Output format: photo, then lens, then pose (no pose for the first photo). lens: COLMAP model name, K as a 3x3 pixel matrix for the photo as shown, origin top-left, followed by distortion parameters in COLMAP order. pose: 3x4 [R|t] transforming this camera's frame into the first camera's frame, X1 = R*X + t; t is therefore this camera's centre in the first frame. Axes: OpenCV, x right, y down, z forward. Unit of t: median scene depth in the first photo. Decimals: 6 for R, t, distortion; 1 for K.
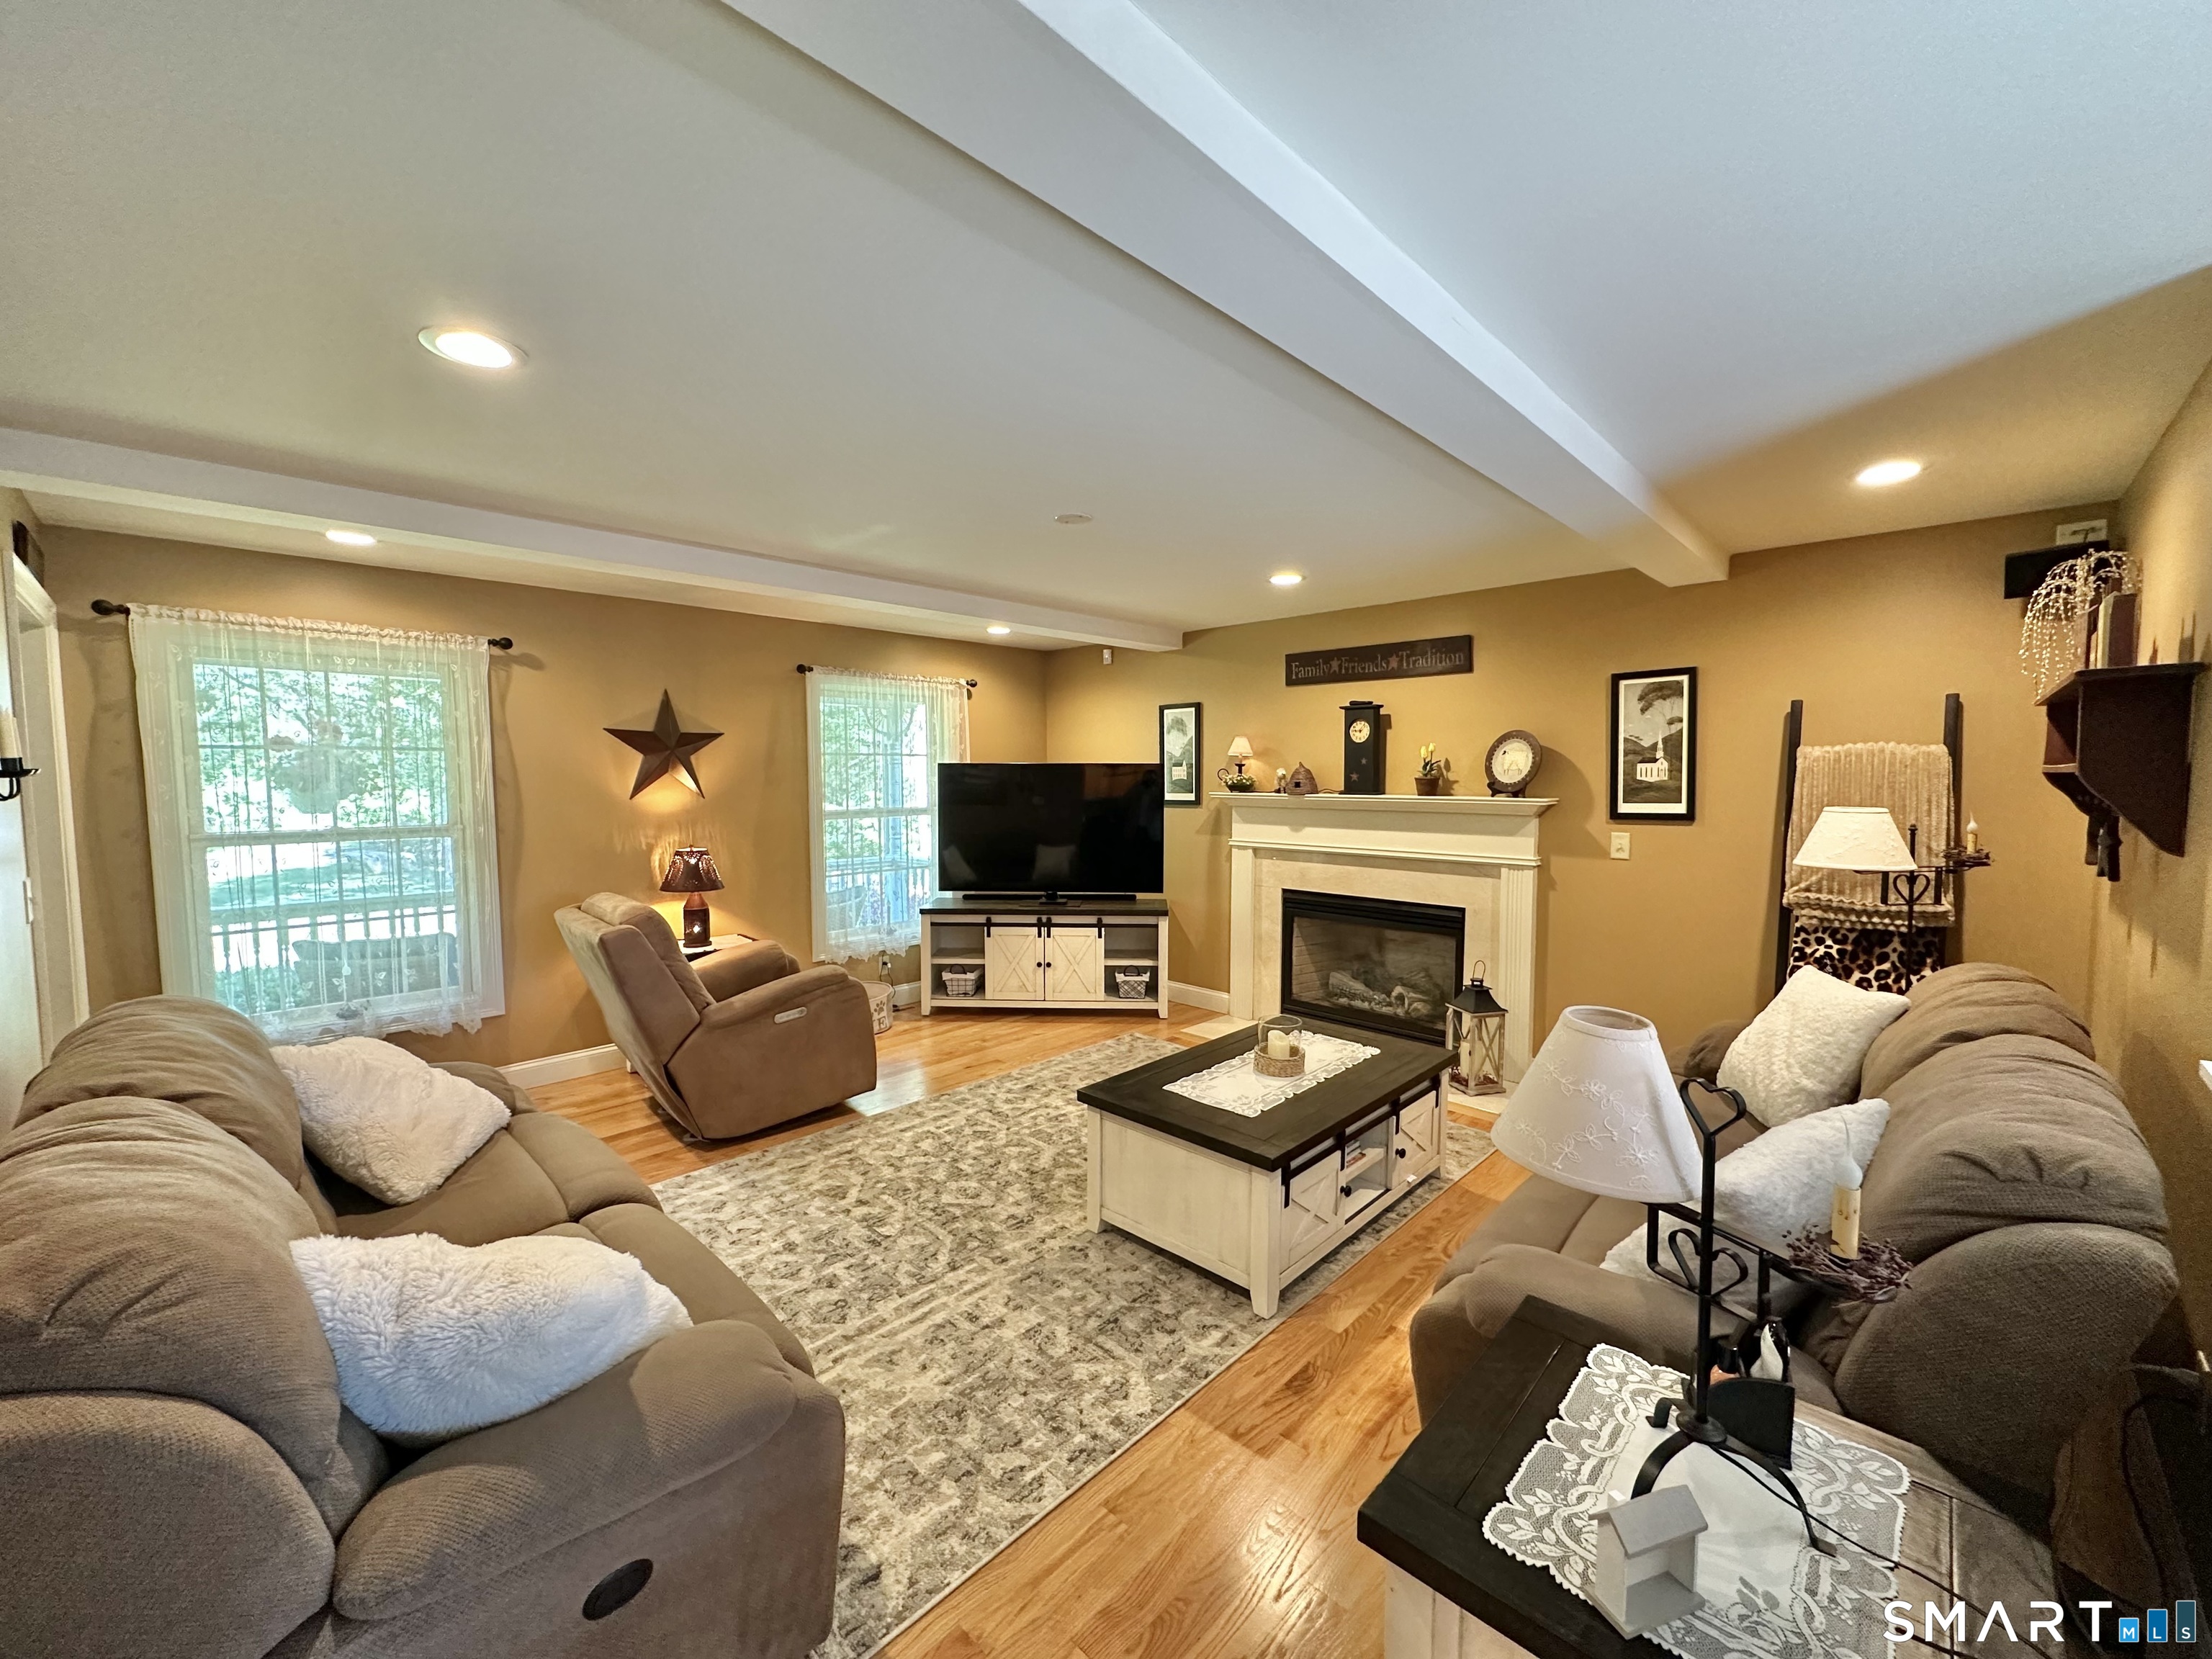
lens RADIAL K [[884.3, 0, 1109.0], [0, 884.3, 829.1], [0, 0, 1]] dist [0.001128, 0.000139]
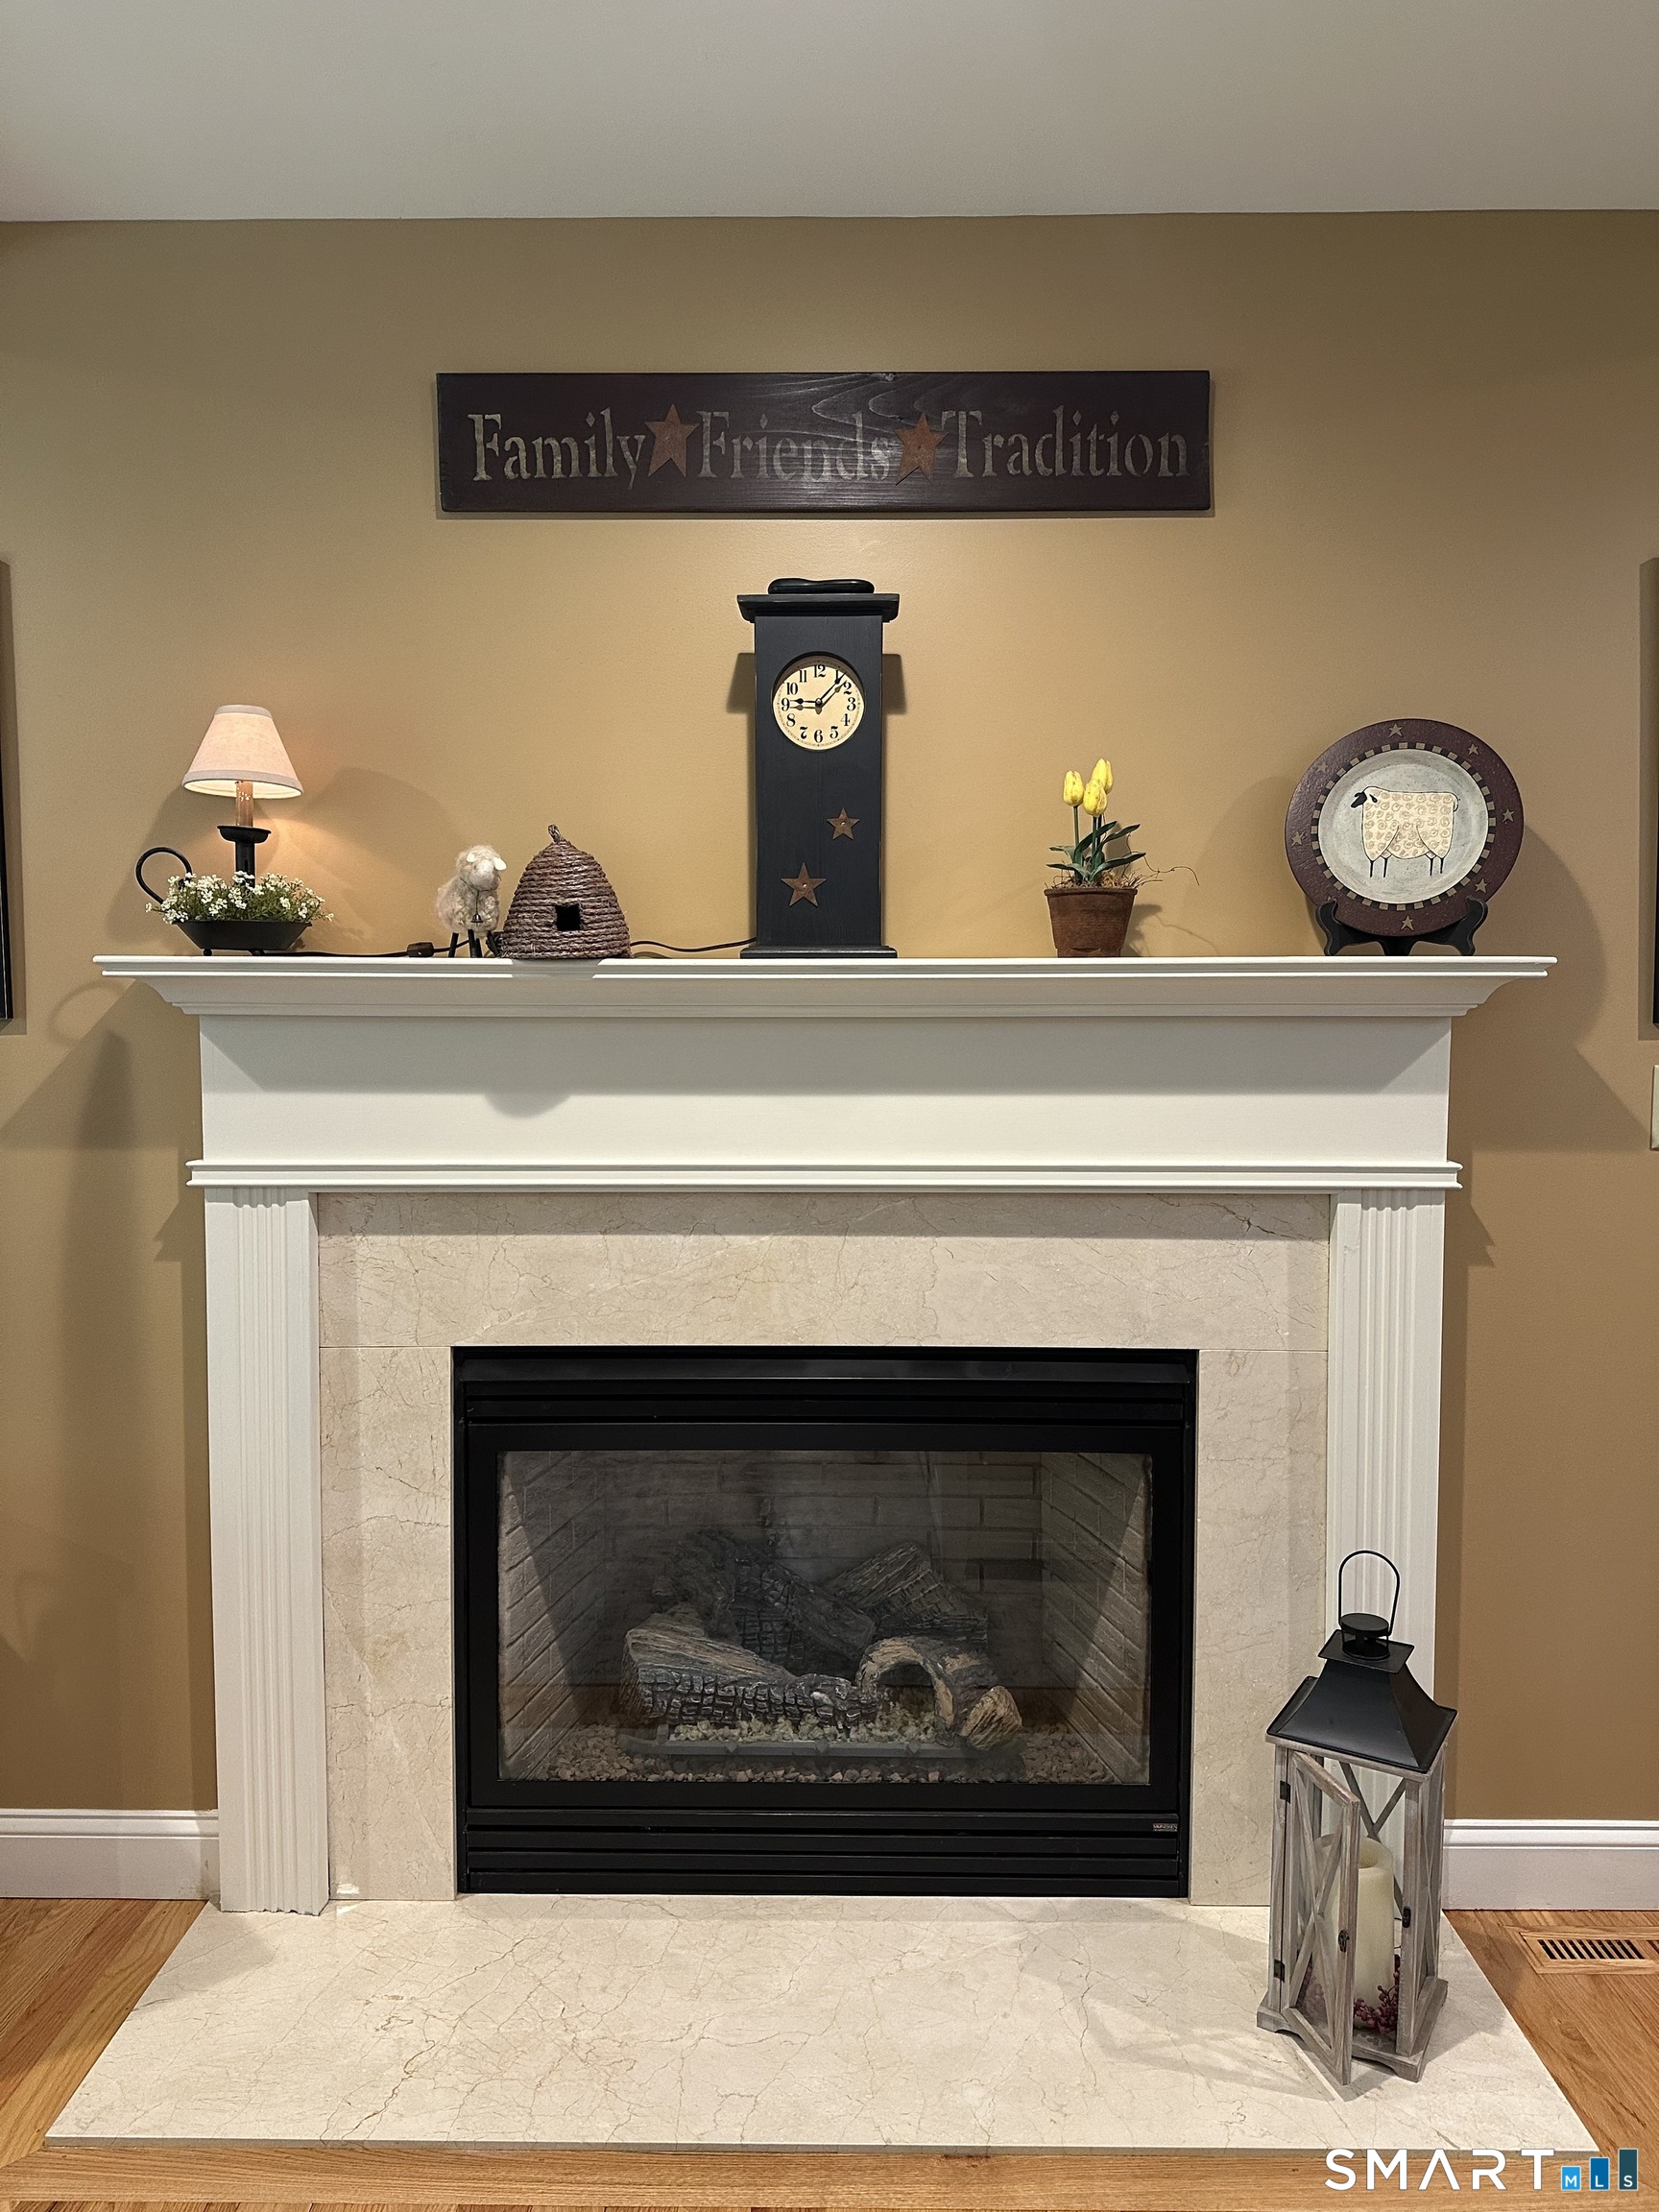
lens RADIAL K [[1614.7, 0, 822.9], [0, 1614.7, 1084.0], [0, 0, 1]] dist [0.005670, -0.002653]
pose [[0.732745, -0.048727, 0.678756, -0.030012], [0.043080, 0.998754, 0.025193, -0.013402], [-0.679138, 0.010781, 0.733931, 0.630053]]
